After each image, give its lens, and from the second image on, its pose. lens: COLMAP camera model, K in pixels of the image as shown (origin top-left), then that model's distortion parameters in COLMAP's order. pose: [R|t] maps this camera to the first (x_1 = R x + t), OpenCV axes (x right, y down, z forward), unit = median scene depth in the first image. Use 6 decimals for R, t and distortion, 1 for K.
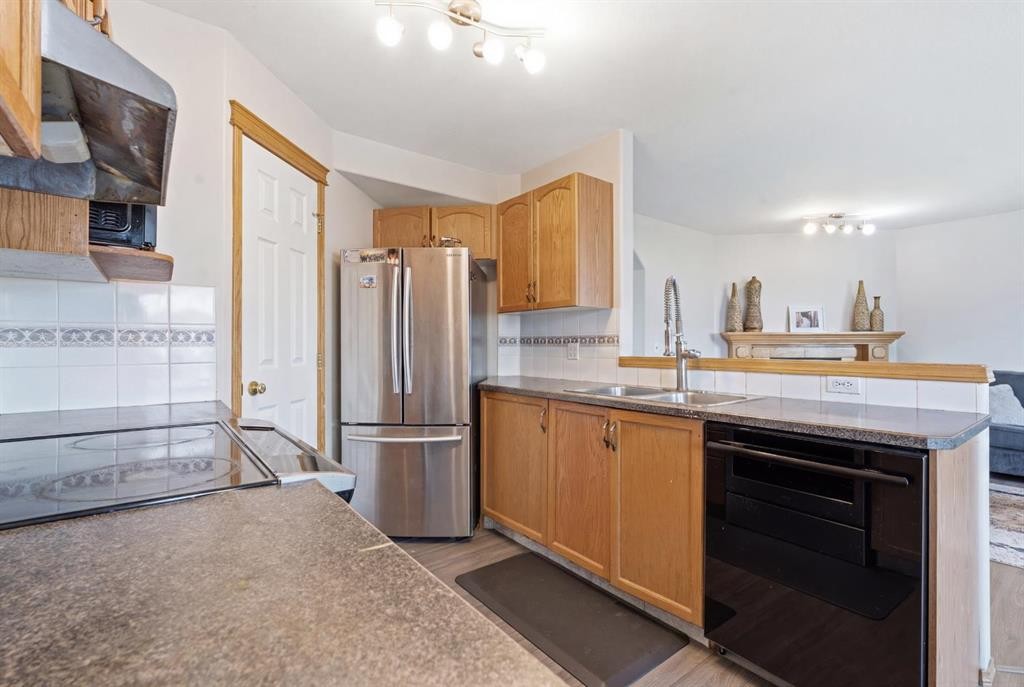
lens RADIAL K [[454.3, 0, 509.5], [0, 454.3, 347.6], [0, 0, 1]] dist [-0.001392, -0.000160]
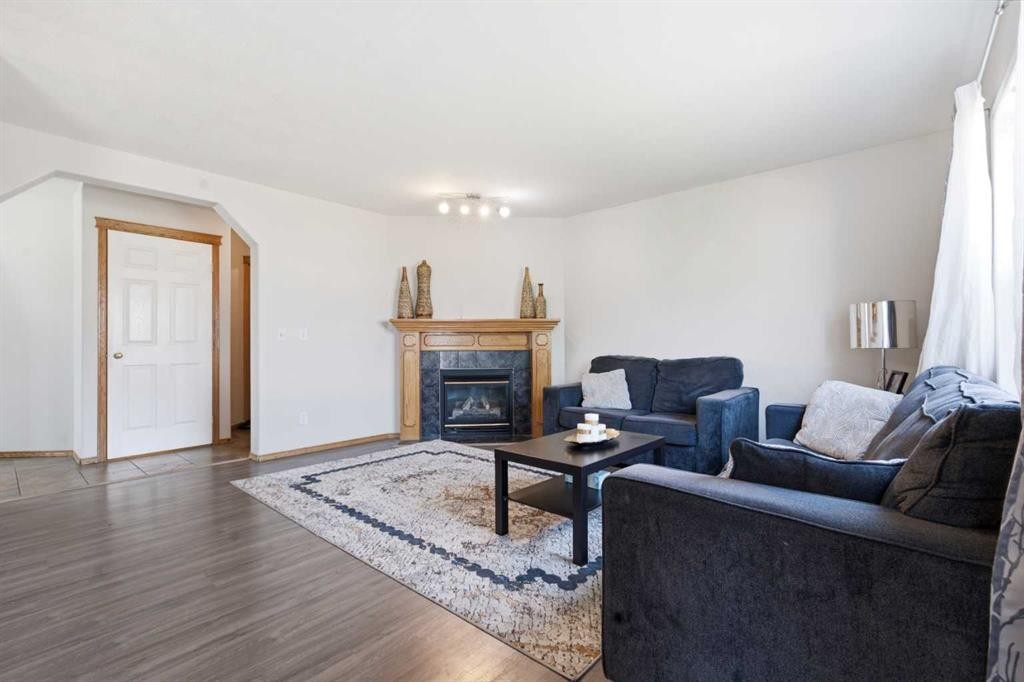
lens RADIAL K [[454.3, 0, 513.2], [0, 454.3, 339.2], [0, 0, 1]] dist [-0.001392, -0.000160]
pose [[0.977368, -0.005145, 0.211485, 0.539251], [0.008483, 0.999853, -0.014879, 0.023940], [-0.211377, 0.016336, 0.977268, 0.044042]]
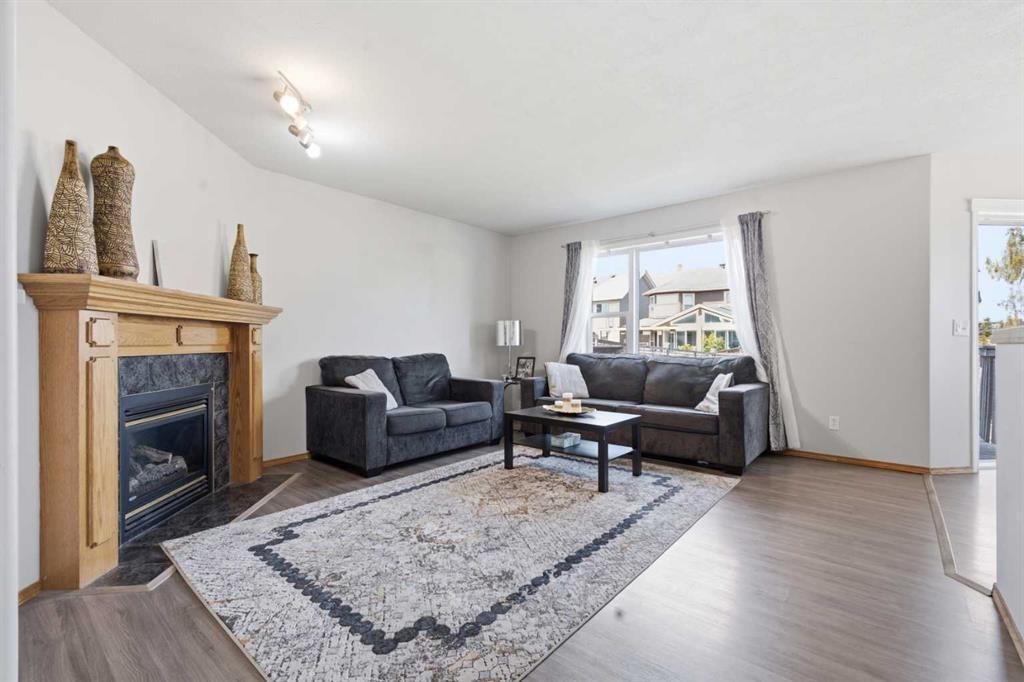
lens RADIAL K [[454.3, 0, 511.8], [0, 454.3, 341.3], [0, 0, 1]] dist [-0.001392, -0.000160]
pose [[-0.229295, 0.002234, 0.973354, 0.064779], [0.007469, 0.999972, -0.000536, 0.021434], [-0.973328, 0.007148, -0.229305, 0.780253]]
